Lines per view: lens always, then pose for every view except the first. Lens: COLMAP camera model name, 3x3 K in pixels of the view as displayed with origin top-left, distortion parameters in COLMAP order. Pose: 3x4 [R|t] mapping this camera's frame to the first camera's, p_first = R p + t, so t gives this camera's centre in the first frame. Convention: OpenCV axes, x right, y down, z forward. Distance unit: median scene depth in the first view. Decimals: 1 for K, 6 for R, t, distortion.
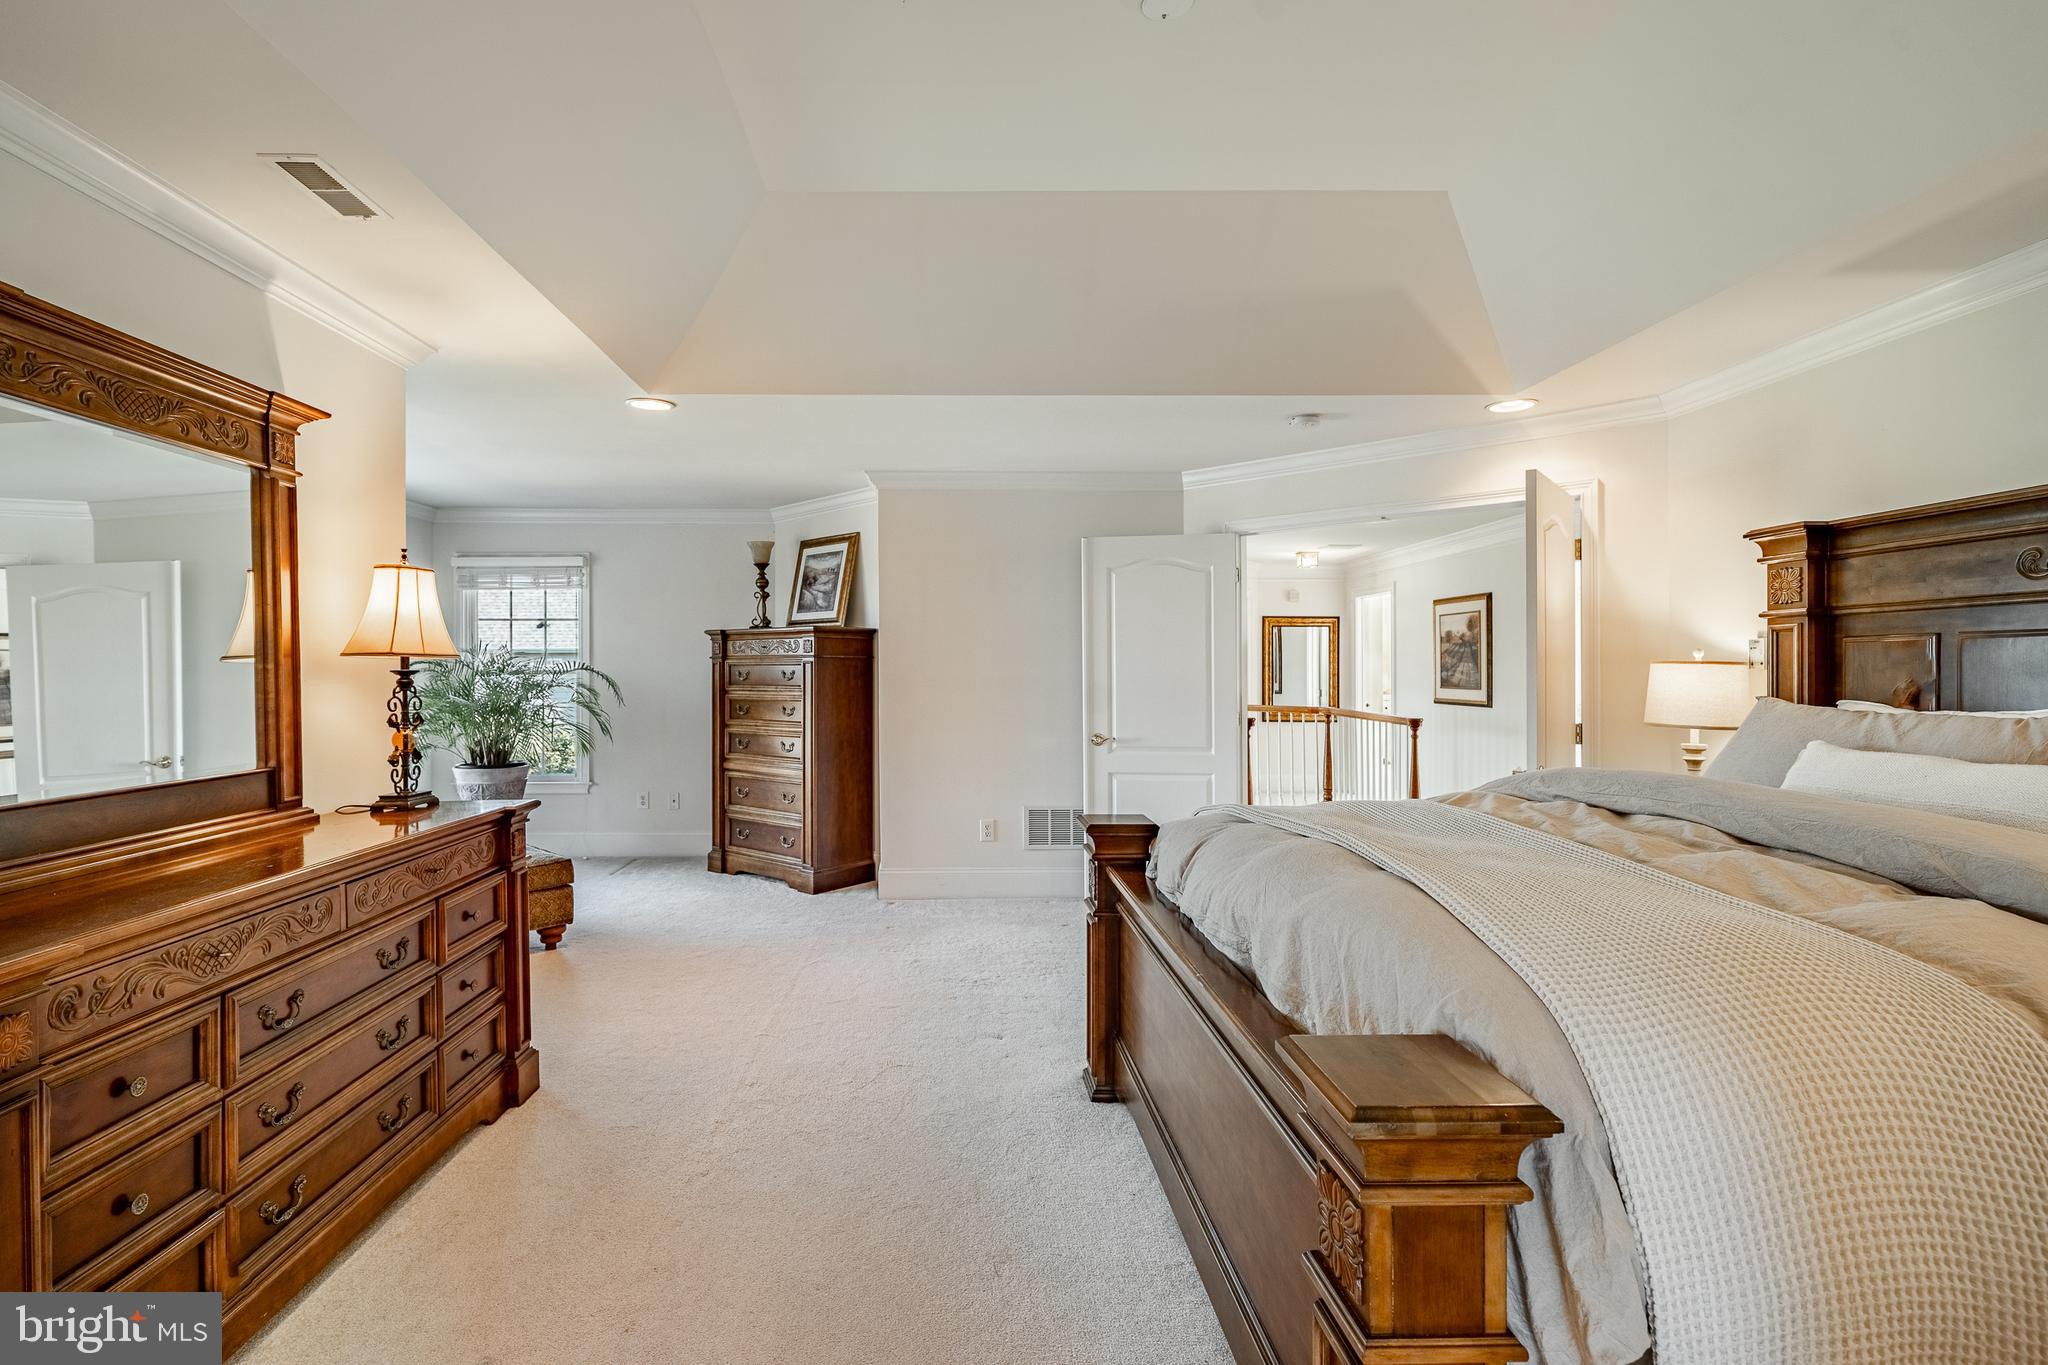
lens RADIAL K [[961.1, 0, 1018.1], [0, 961.1, 679.9], [0, 0, 1]] dist [-0.007302, -0.000053]
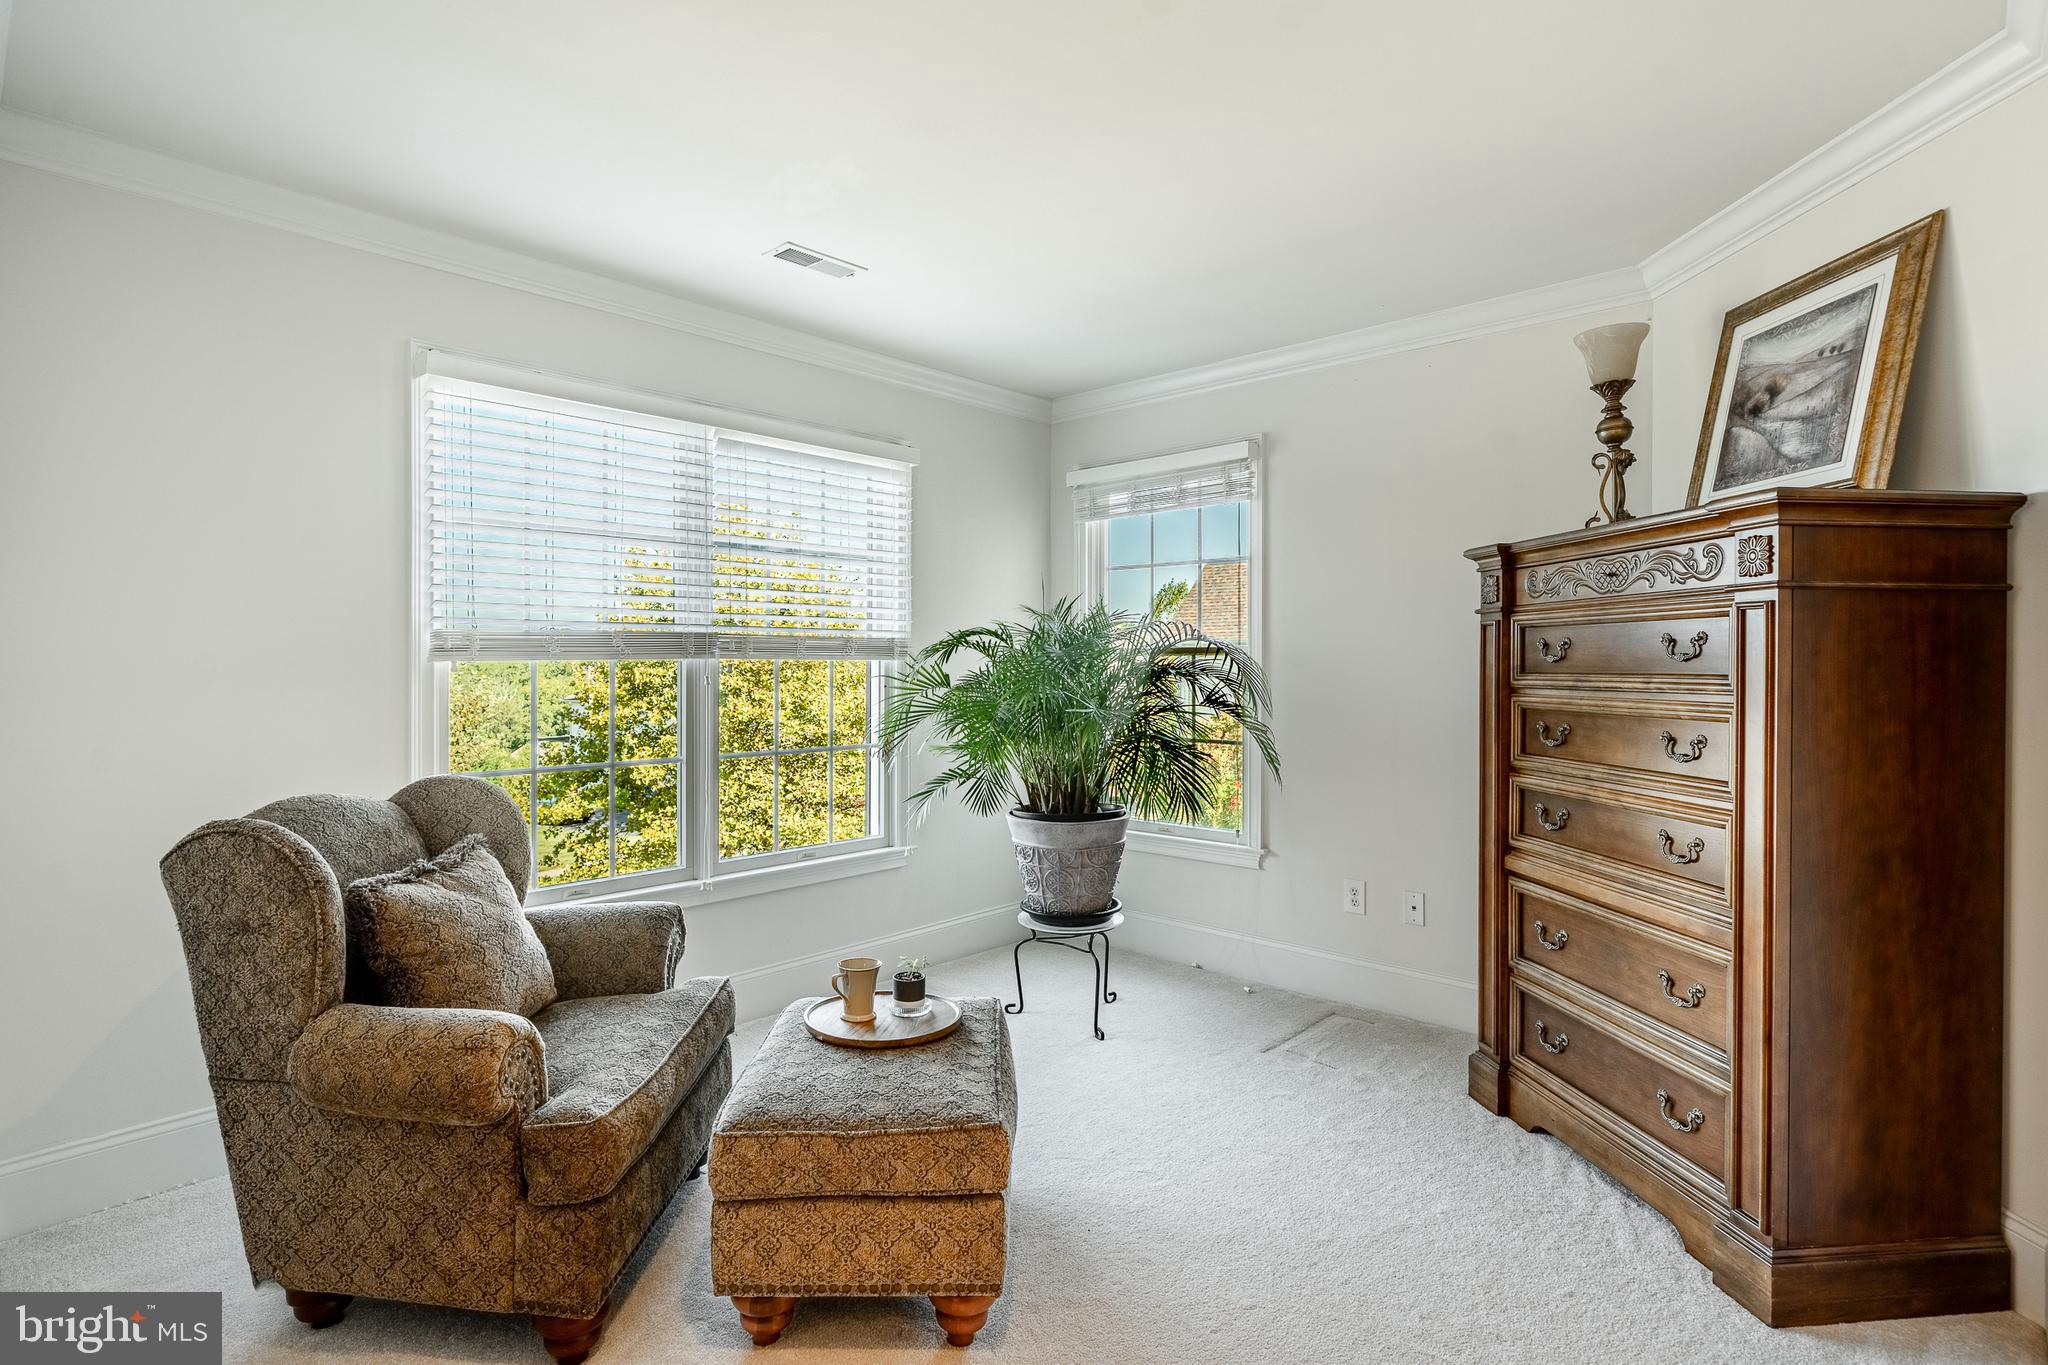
lens RADIAL K [[1035.9, 0, 976.0], [0, 1035.9, 671.1], [0, 0, 1]] dist [0.000020, -0.001163]
pose [[0.667033, 0.004448, -0.745015, -0.122491], [-0.009407, 0.999953, -0.002453, 0.007177], [0.744969, 0.008645, 0.667043, 0.522195]]
